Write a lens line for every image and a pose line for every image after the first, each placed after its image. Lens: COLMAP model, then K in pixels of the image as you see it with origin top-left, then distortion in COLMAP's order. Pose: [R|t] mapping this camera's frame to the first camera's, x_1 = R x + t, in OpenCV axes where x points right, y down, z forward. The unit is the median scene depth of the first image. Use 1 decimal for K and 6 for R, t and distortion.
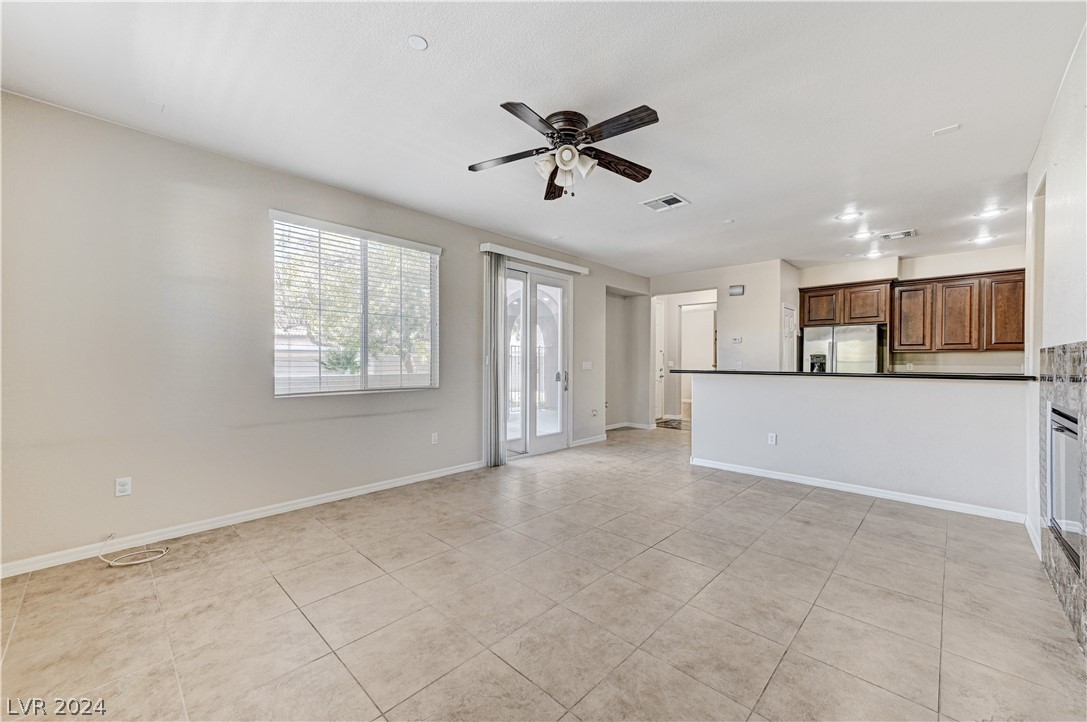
lens RADIAL K [[424.8, 0, 542.6], [0, 424.8, 358.9], [0, 0, 1]] dist [0.021033, 0.000087]
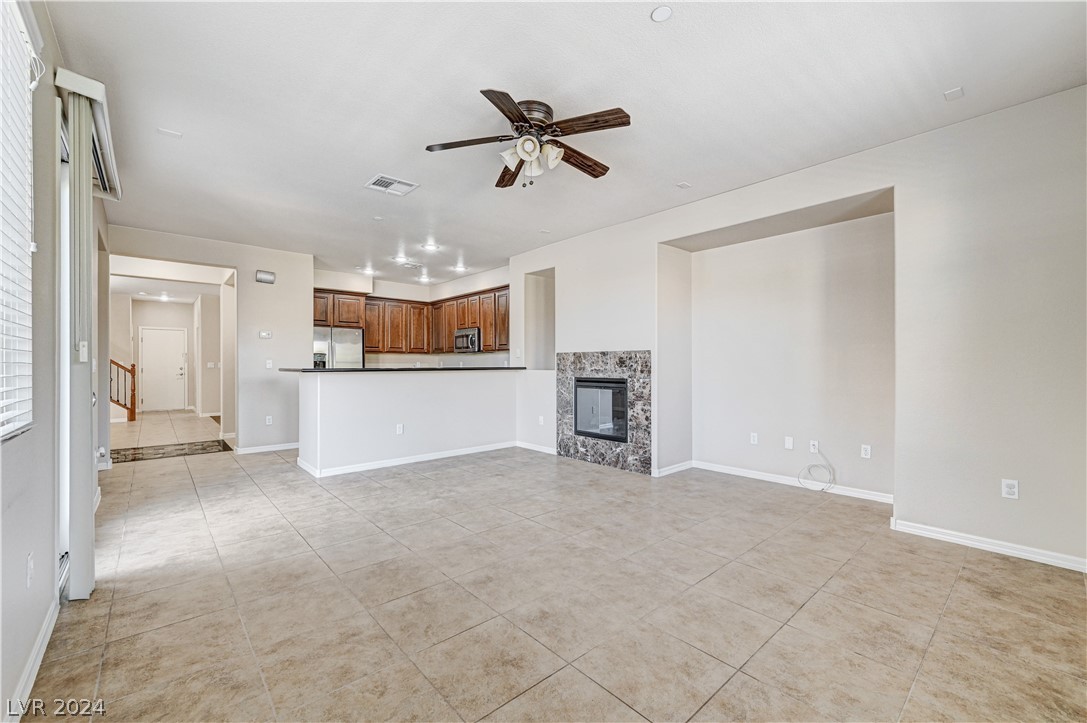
lens RADIAL K [[446.2, 0, 543.9], [0, 446.2, 365.5], [0, 0, 1]] dist [-0.002292, -0.000246]
pose [[0.074928, -0.007708, 0.997159, -0.627037], [-0.004882, 0.999955, 0.008096, 0.011741], [-0.997177, -0.005474, 0.074887, 0.580007]]
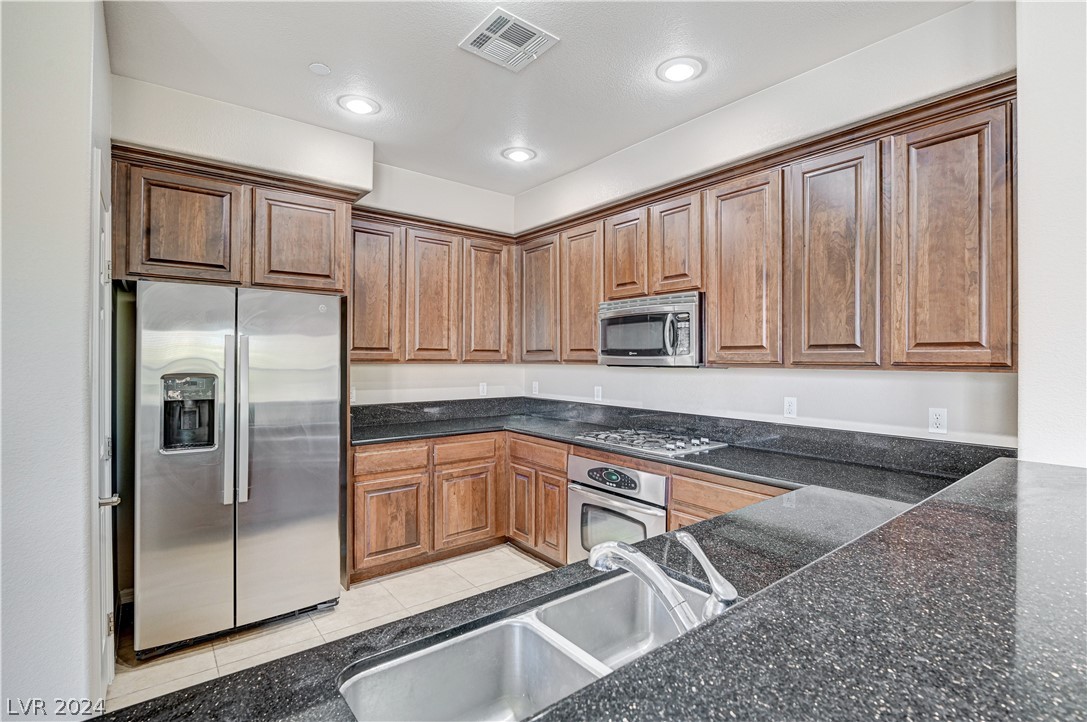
lens RADIAL K [[508.8, 0, 543.5], [0, 508.8, 361.0], [0, 0, 1]] dist [-0.001323, -0.000262]
pose [[0.138481, -0.008974, 0.990324, 0.492059], [-0.010794, 0.999886, 0.010570, -0.040135], [-0.990306, -0.012153, 0.138368, 1.089671]]
